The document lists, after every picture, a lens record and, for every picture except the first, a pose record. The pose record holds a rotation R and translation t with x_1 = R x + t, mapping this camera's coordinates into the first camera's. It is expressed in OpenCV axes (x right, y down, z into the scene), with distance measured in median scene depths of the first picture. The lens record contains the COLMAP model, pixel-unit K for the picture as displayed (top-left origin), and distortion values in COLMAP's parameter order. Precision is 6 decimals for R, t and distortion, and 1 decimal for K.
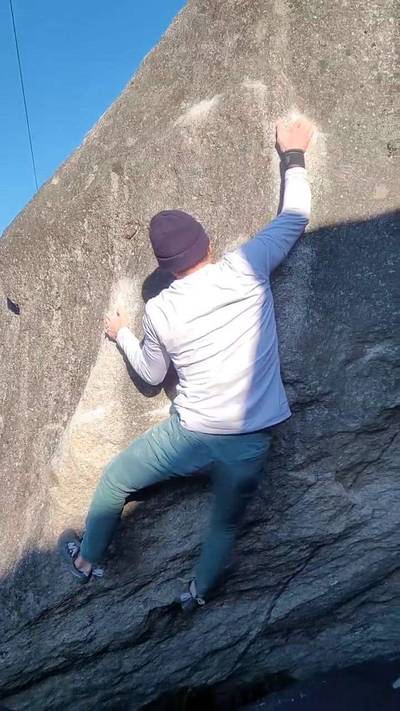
lens RADIAL K [[645.4, 0, 199.9], [0, 645.4, 358.2], [0, 0, 1]] dist [0.046385, -0.007581]
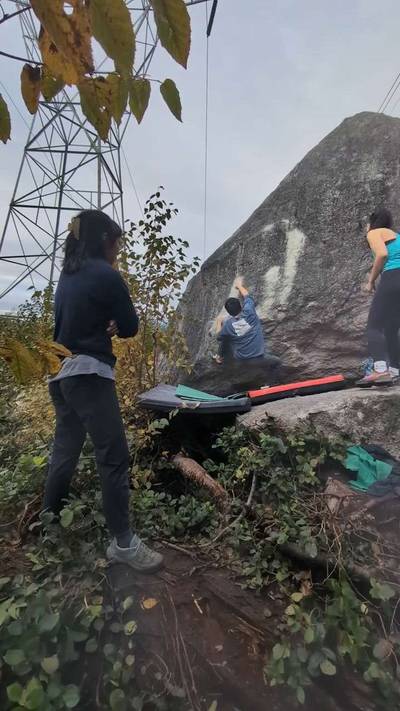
lens RADIAL K [[311.2, 0, 197.8], [0, 311.2, 354.2], [0, 0, 1]] dist [0.022516, -0.022129]
pose [[0.963815, 0.140892, -0.226298, 0.098302], [-0.133484, 0.989898, 0.047791, 0.218832], [0.230745, -0.015855, 0.972885, -0.613325]]
